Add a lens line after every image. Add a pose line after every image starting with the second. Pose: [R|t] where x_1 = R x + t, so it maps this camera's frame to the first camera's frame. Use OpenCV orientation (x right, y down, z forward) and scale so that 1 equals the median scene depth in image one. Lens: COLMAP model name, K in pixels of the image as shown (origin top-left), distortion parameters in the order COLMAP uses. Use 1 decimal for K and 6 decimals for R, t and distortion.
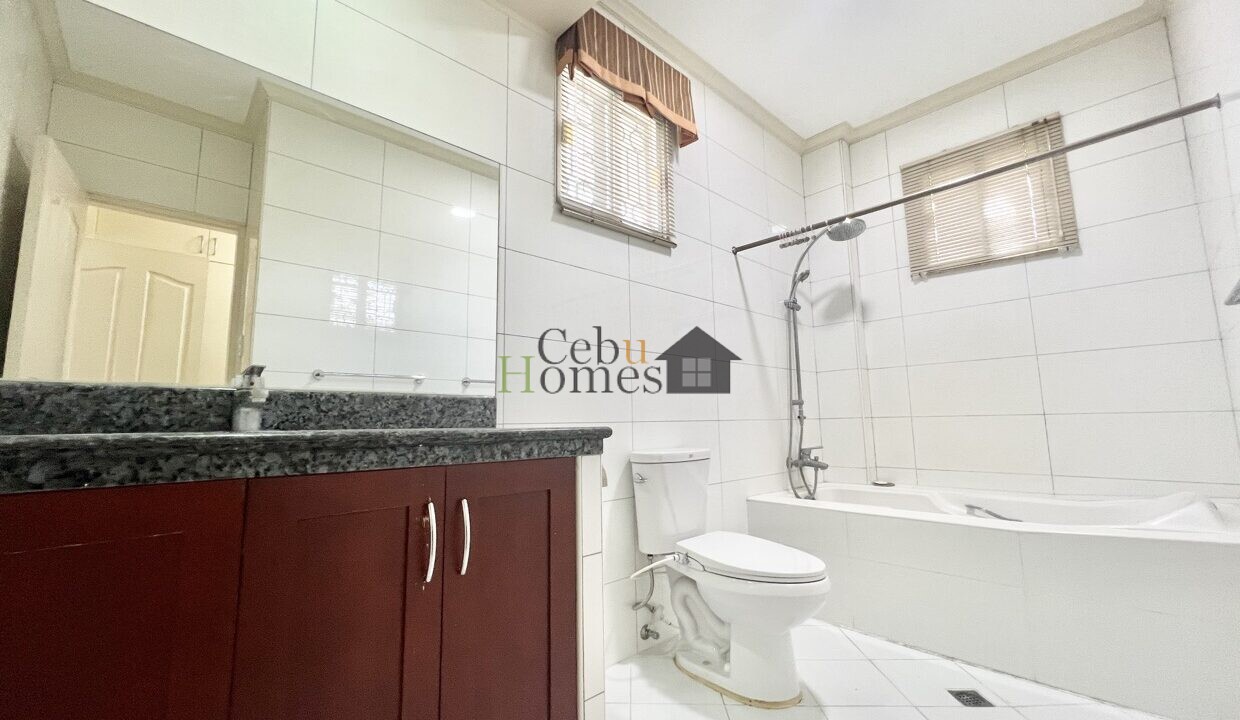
lens RADIAL K [[495.0, 0, 617.4], [0, 495.0, 359.8], [0, 0, 1]] dist [-0.000594, -0.000065]
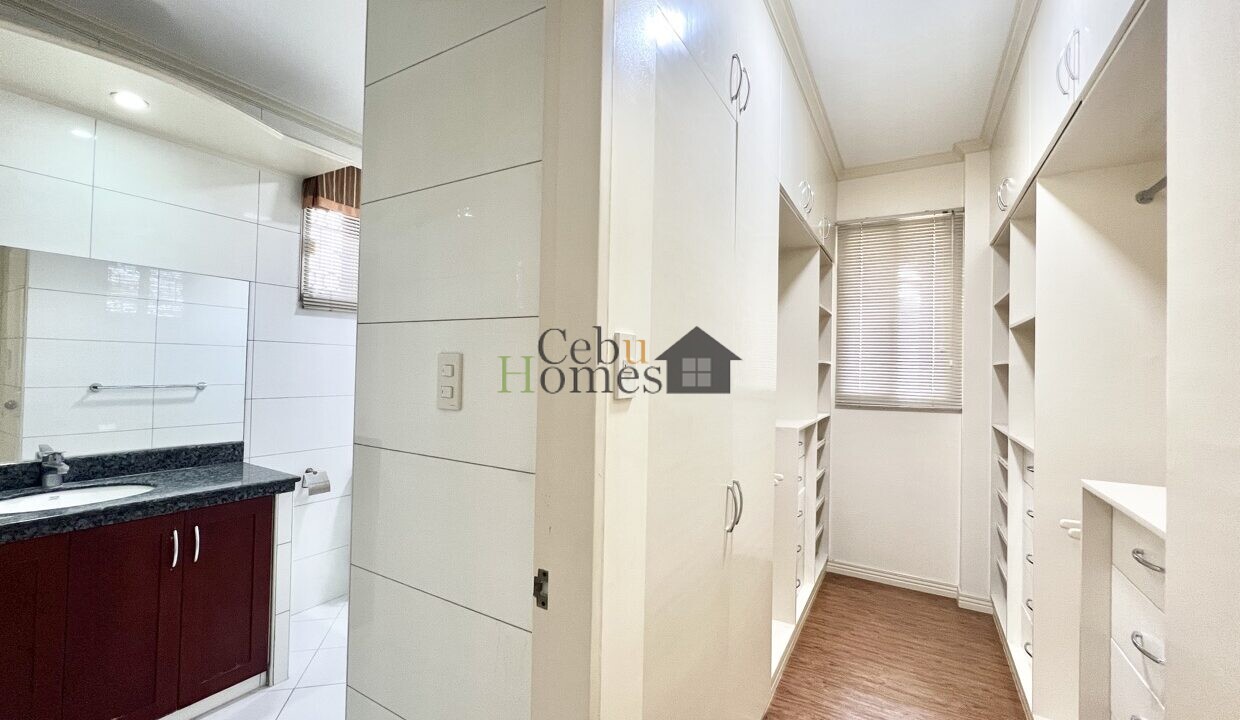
lens RADIAL K [[496.4, 0, 618.0], [0, 496.4, 359.8], [0, 0, 1]] dist [-0.000316, 0.000297]
pose [[0.960360, 0.044109, 0.275251, 0.618648], [-0.075188, 0.991794, 0.103397, -0.597628], [-0.268432, -0.119994, 0.955796, -1.081769]]
